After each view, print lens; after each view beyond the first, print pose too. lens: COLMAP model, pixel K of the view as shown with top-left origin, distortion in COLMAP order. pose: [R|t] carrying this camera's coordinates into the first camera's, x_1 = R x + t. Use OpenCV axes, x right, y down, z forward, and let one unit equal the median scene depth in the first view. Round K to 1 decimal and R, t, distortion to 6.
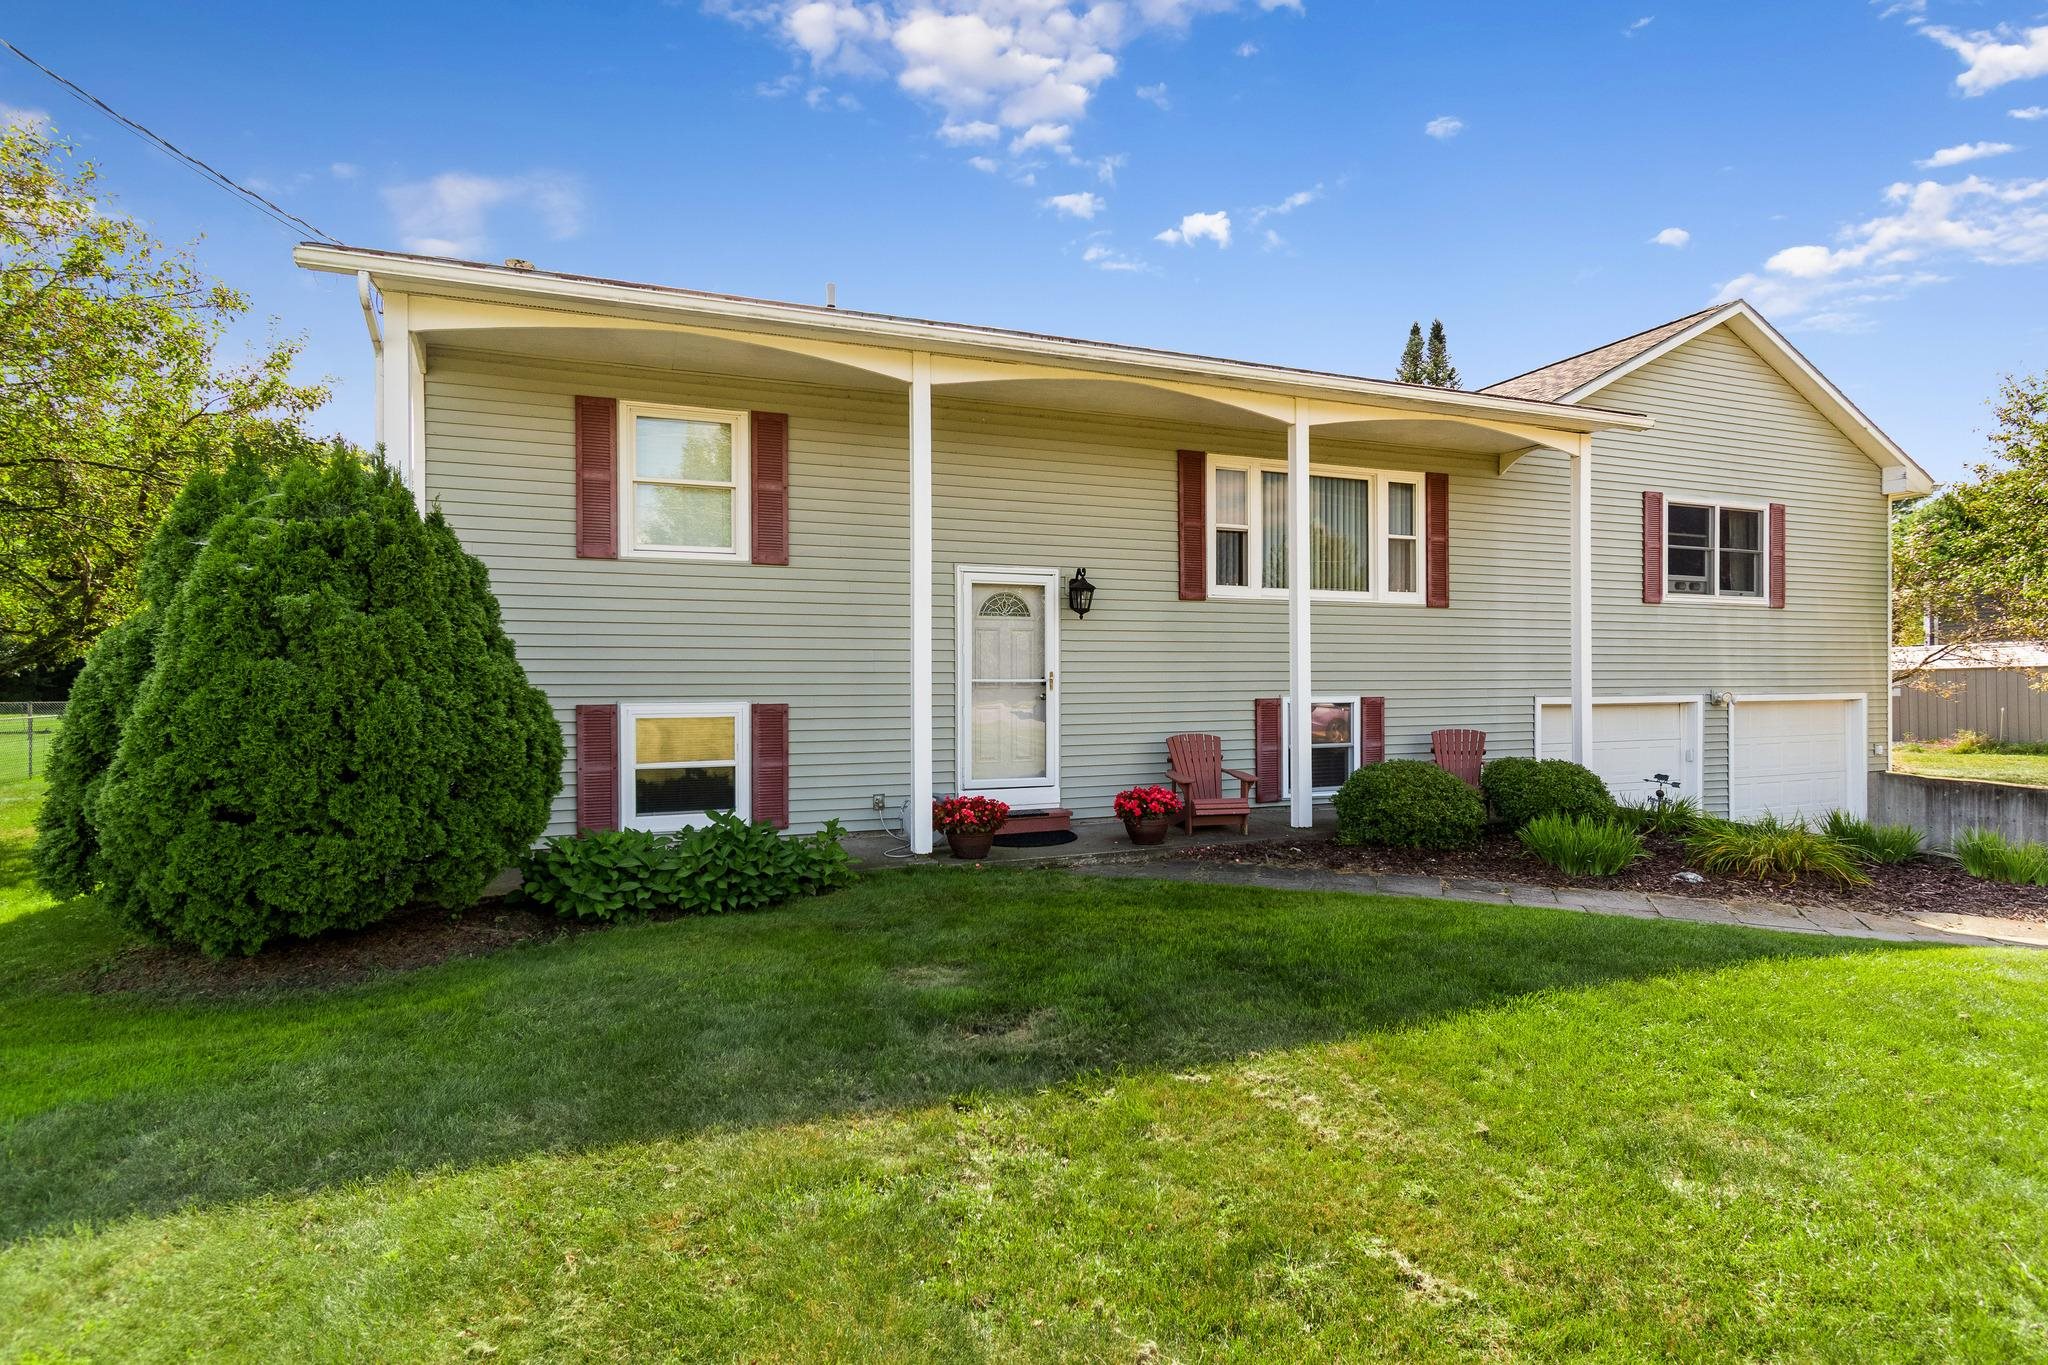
lens RADIAL K [[1007.9, 0, 1029.8], [0, 1007.9, 683.4], [0, 0, 1]] dist [-0.000862, -0.001301]
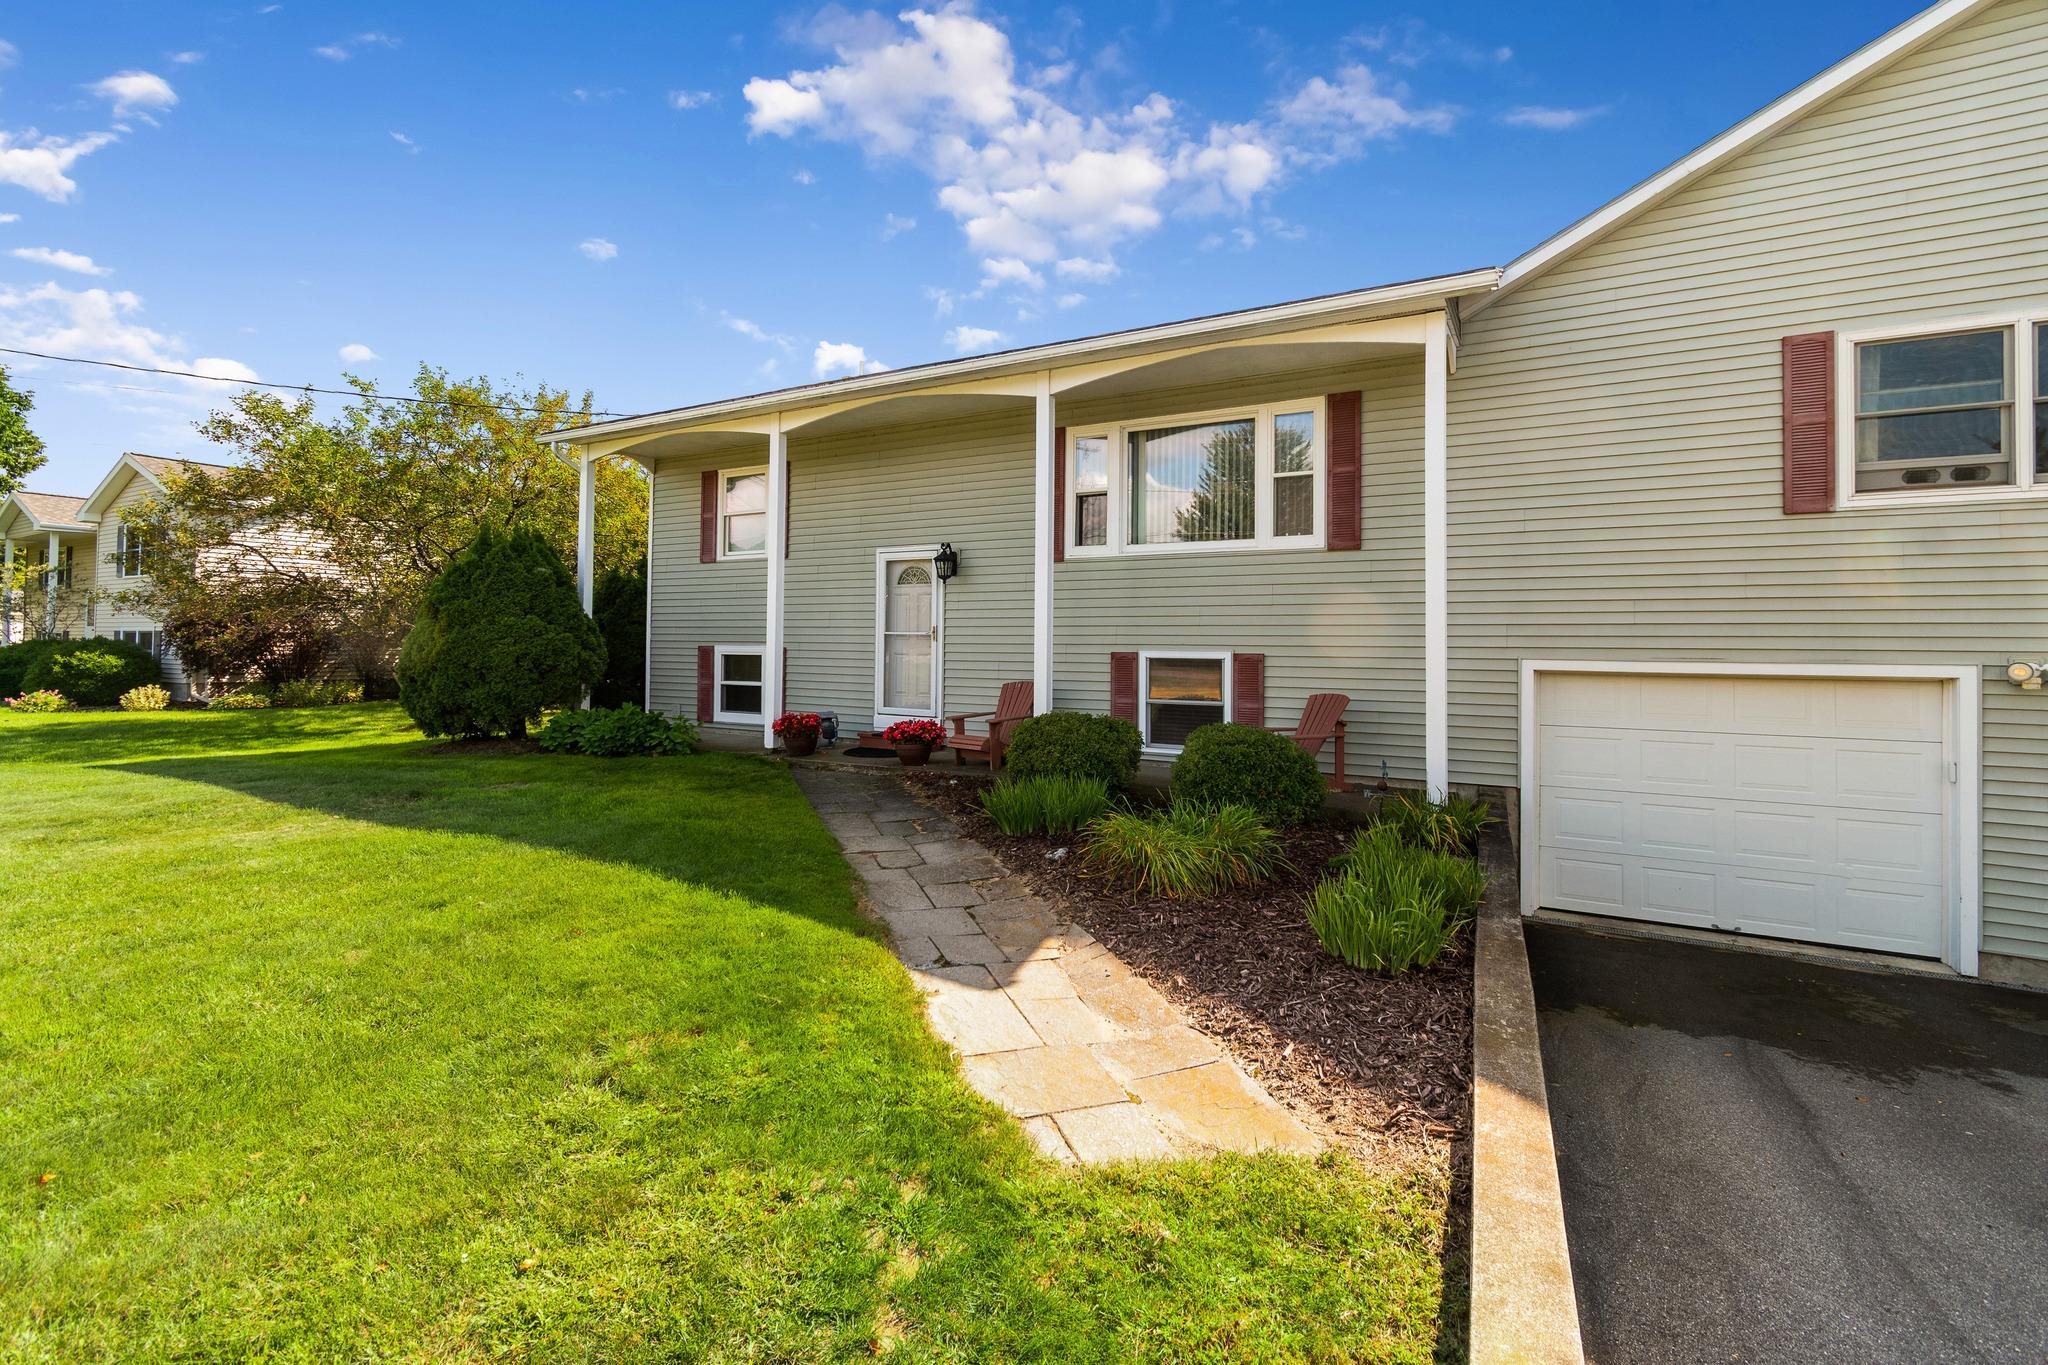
lens RADIAL K [[904.6, 0, 1021.7], [0, 904.6, 624.4], [0, 0, 1]] dist [0.001535, -0.001371]
pose [[0.630838, -0.005596, -0.775894, 0.943190], [-0.011526, 0.999796, -0.016583, 0.003396], [0.775829, 0.019405, 0.630645, 0.356386]]
